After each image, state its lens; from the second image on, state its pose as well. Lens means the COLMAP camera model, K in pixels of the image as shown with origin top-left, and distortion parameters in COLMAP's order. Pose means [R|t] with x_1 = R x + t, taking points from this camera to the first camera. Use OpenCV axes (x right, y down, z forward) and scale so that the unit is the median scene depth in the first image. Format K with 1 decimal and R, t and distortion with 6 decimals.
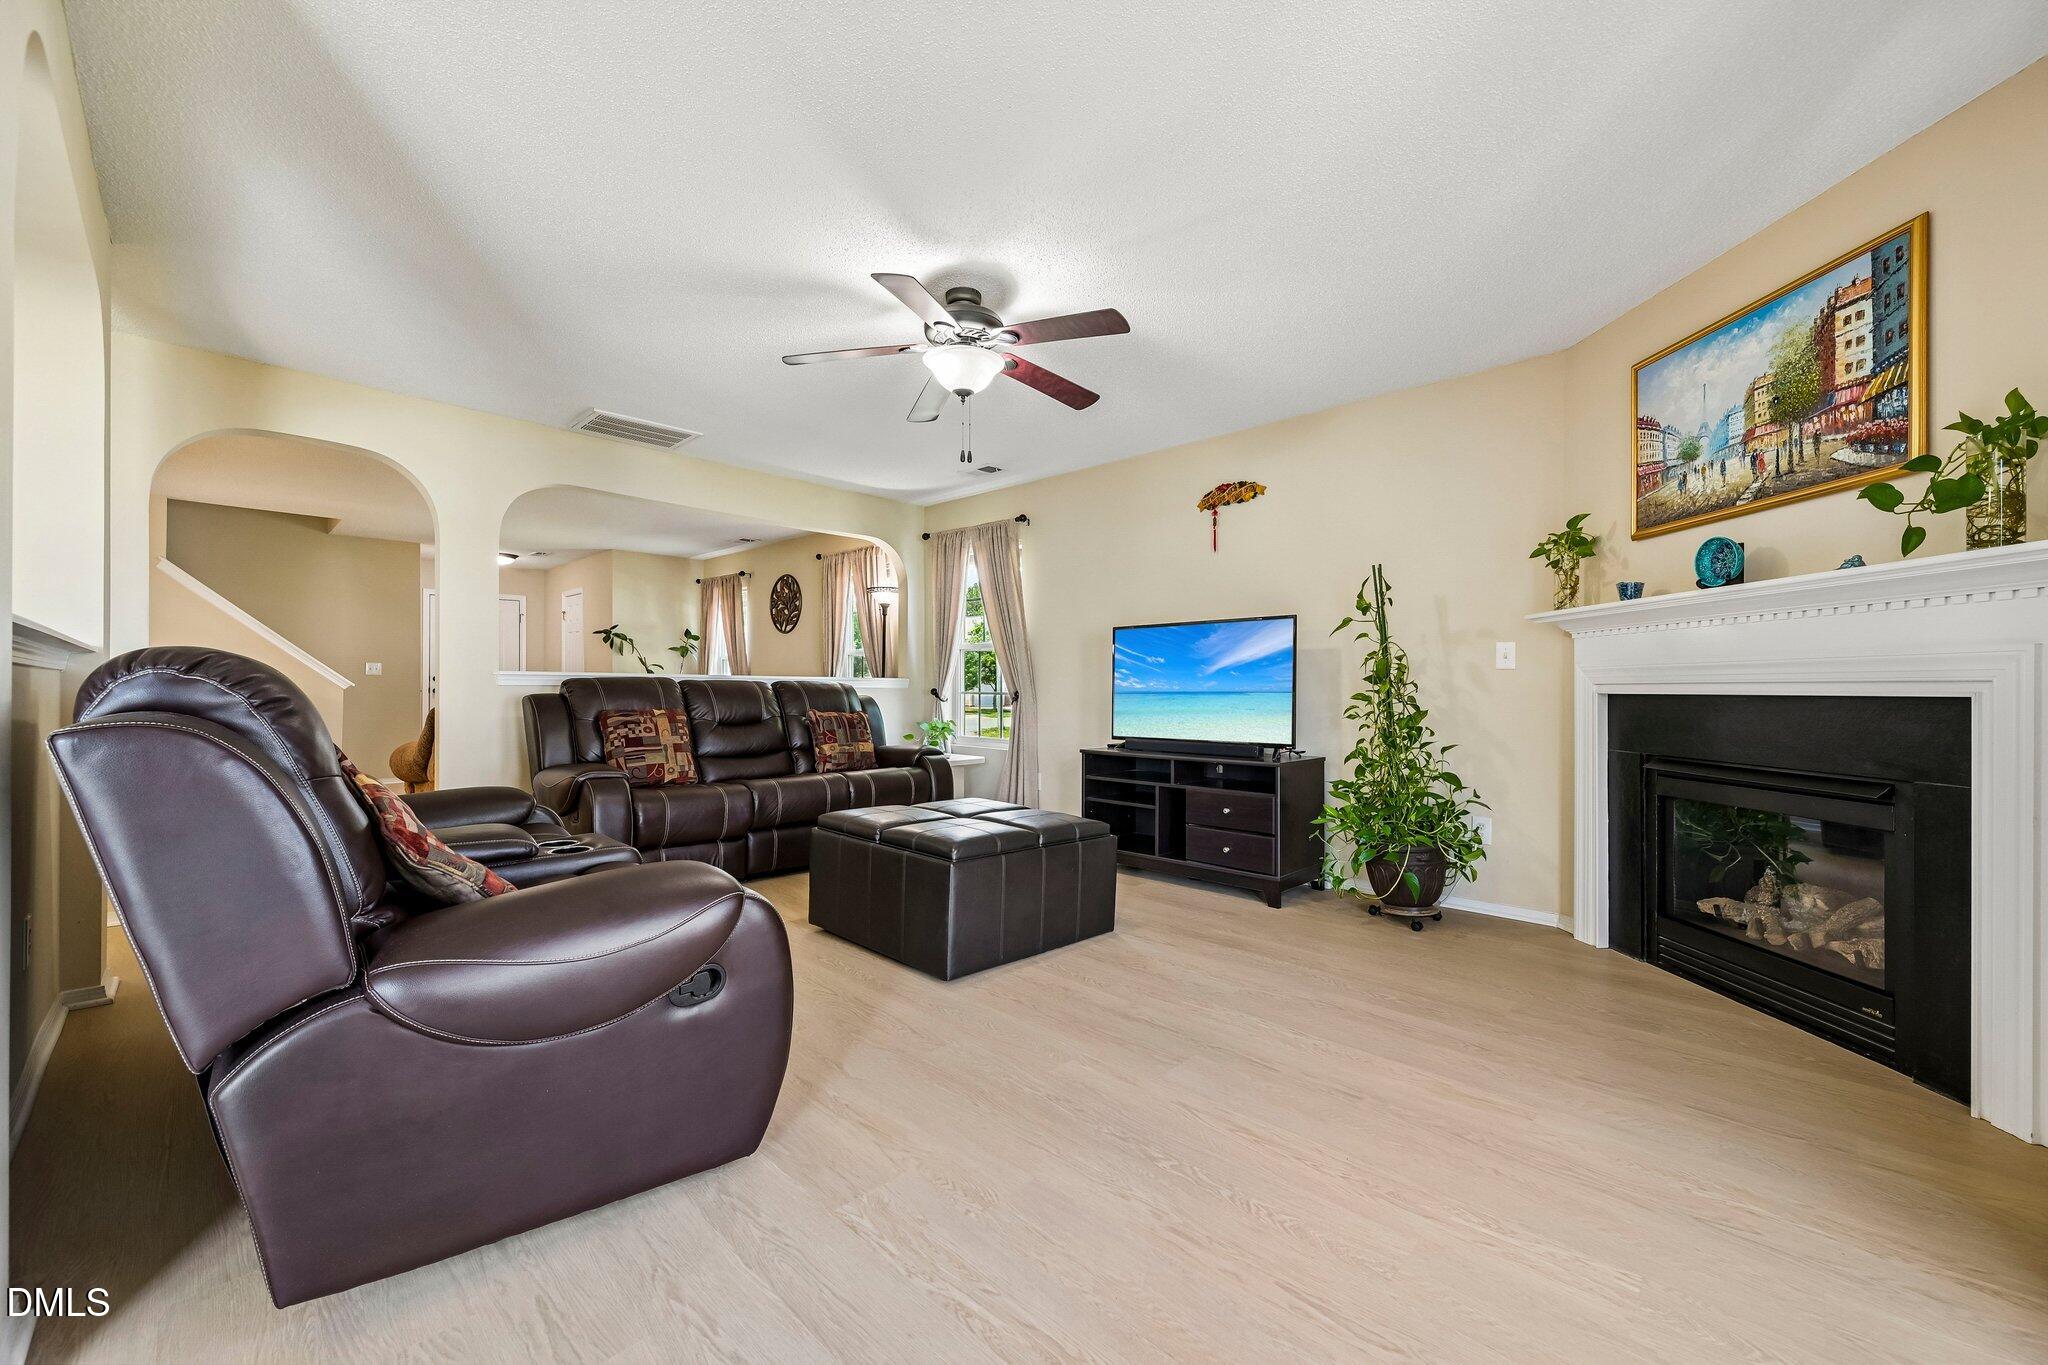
lens RADIAL K [[803.7, 0, 1023.8], [0, 803.7, 685.0], [0, 0, 1]] dist [-0.002168, -0.000091]
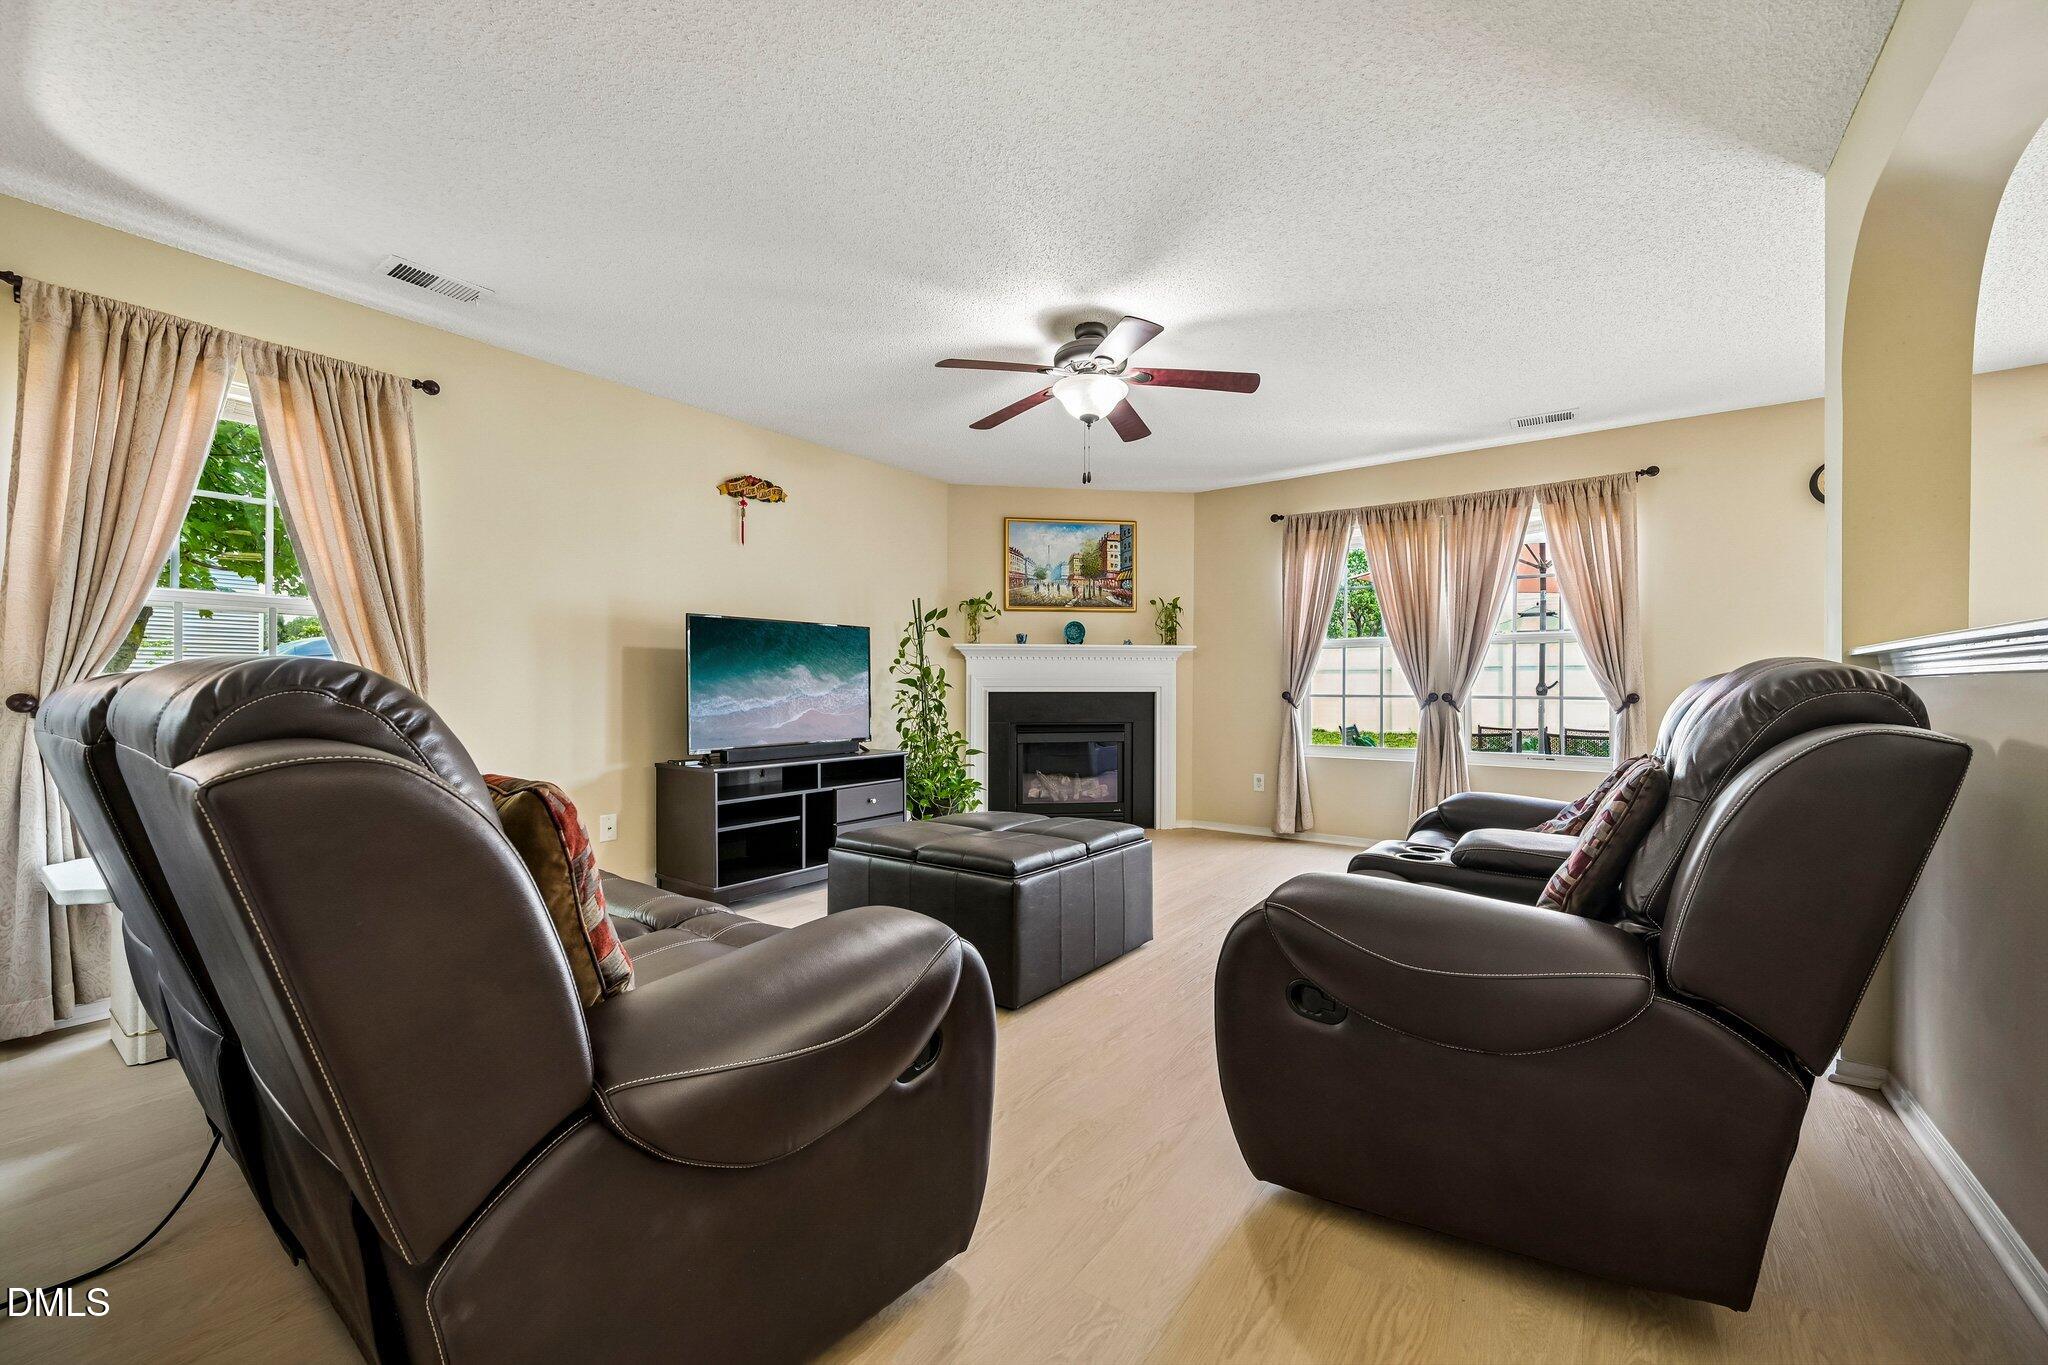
lens RADIAL K [[803.7, 0, 1023.8], [0, 803.7, 685.0], [0, 0, 1]] dist [-0.002168, -0.000091]
pose [[-0.141398, -0.001405, 0.989952, -1.348568], [-0.005489, 0.999985, 0.000635, -0.007236], [-0.989938, -0.005345, -0.141404, 1.476138]]
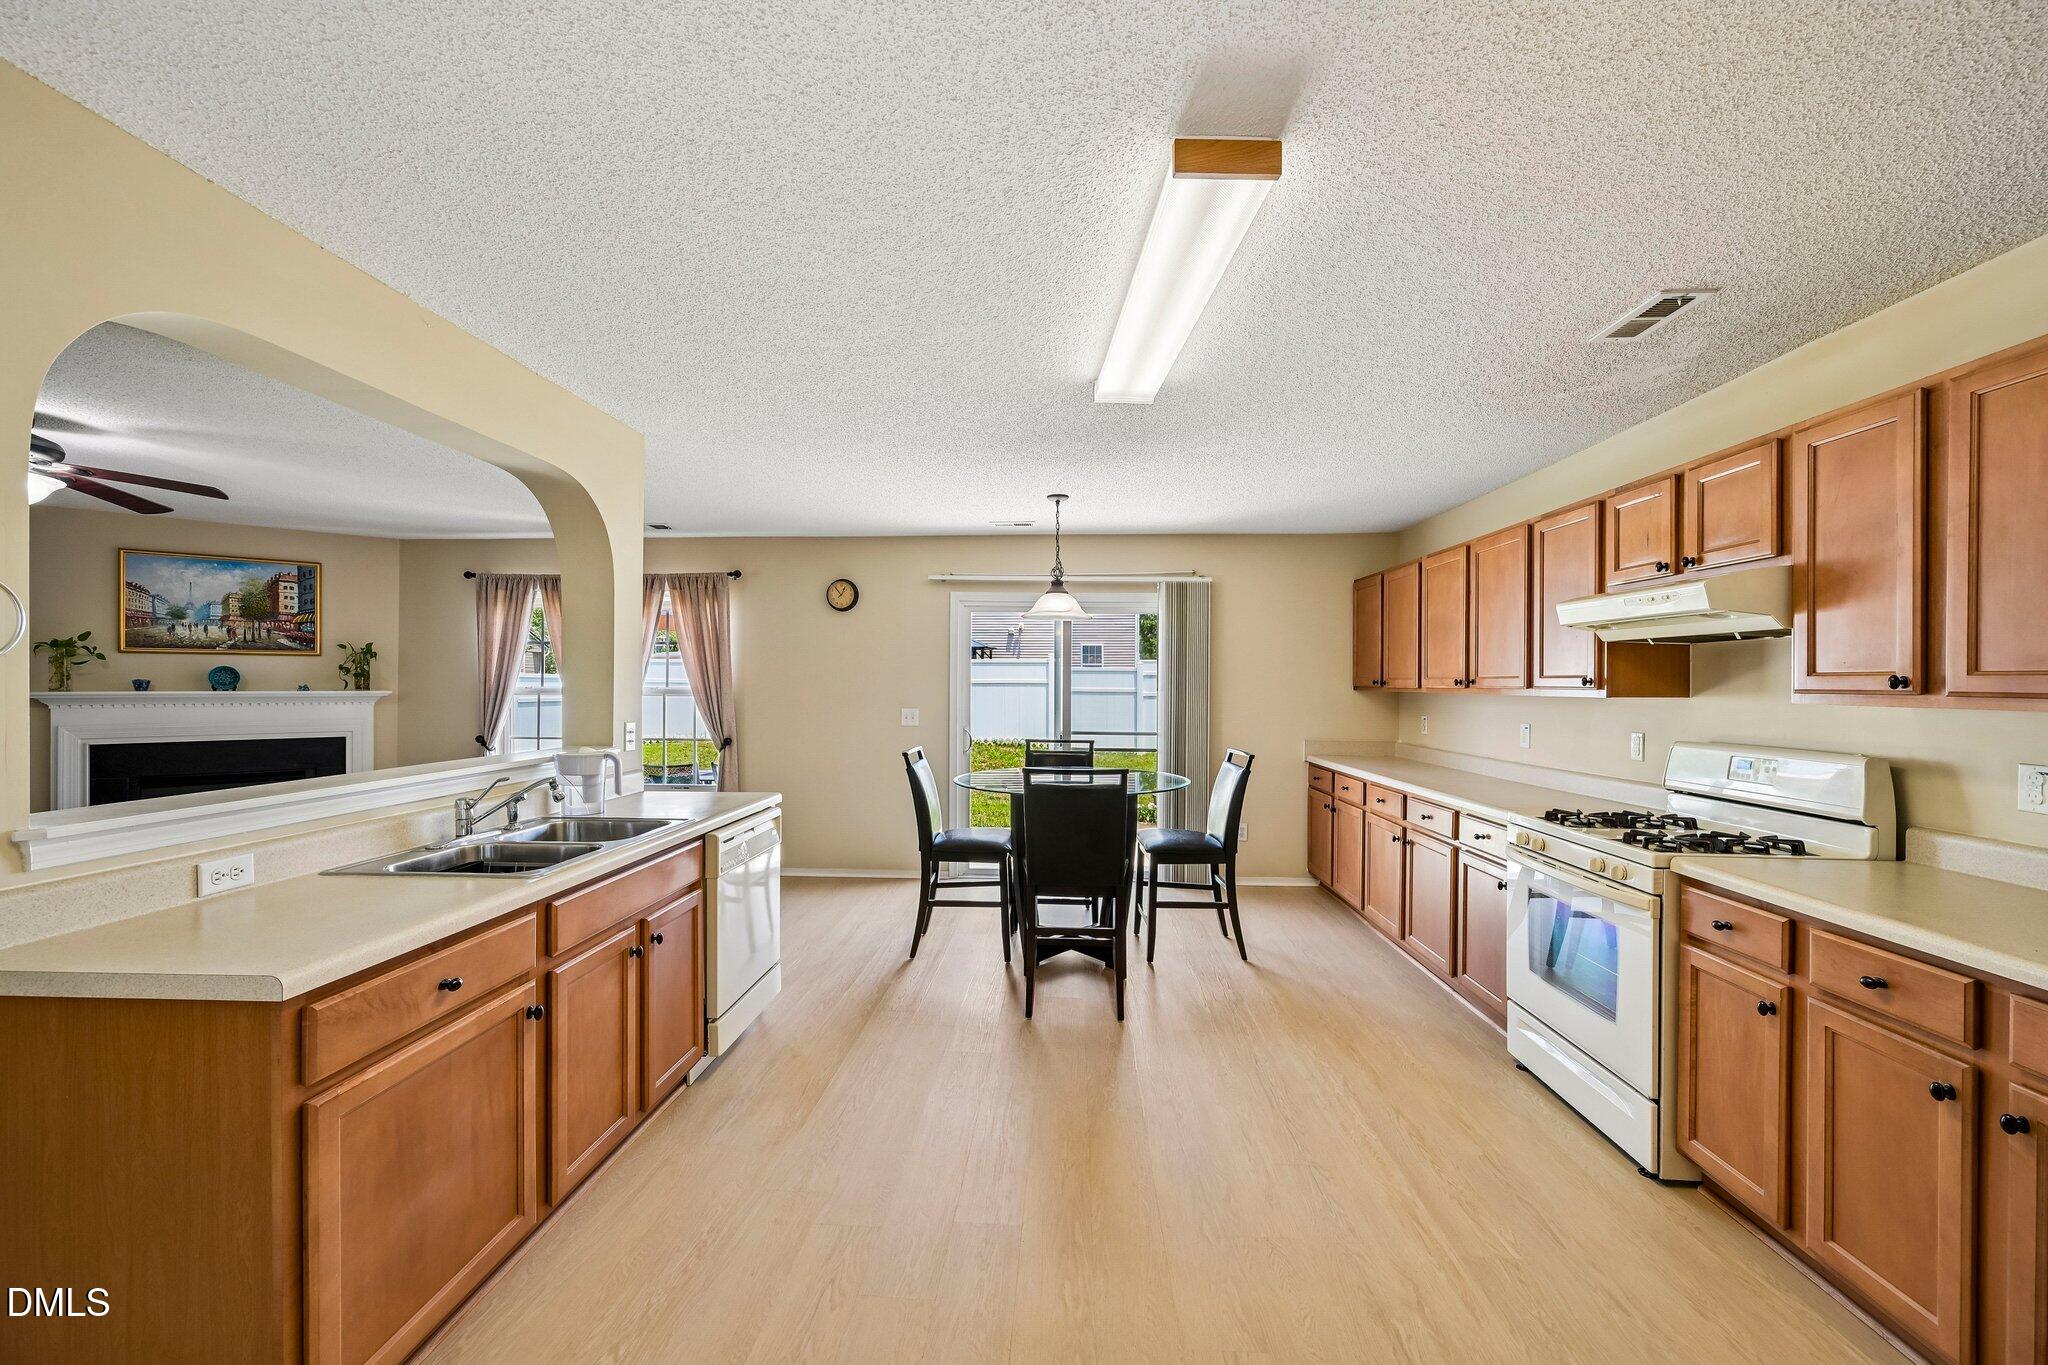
lens RADIAL K [[803.7, 0, 1023.8], [0, 803.7, 685.0], [0, 0, 1]] dist [-0.002168, -0.000091]
pose [[-0.655397, -0.007282, 0.755249, -2.125451], [-0.008867, 0.999959, 0.001947, -0.158752], [-0.755233, -0.005420, -0.655435, 0.806488]]
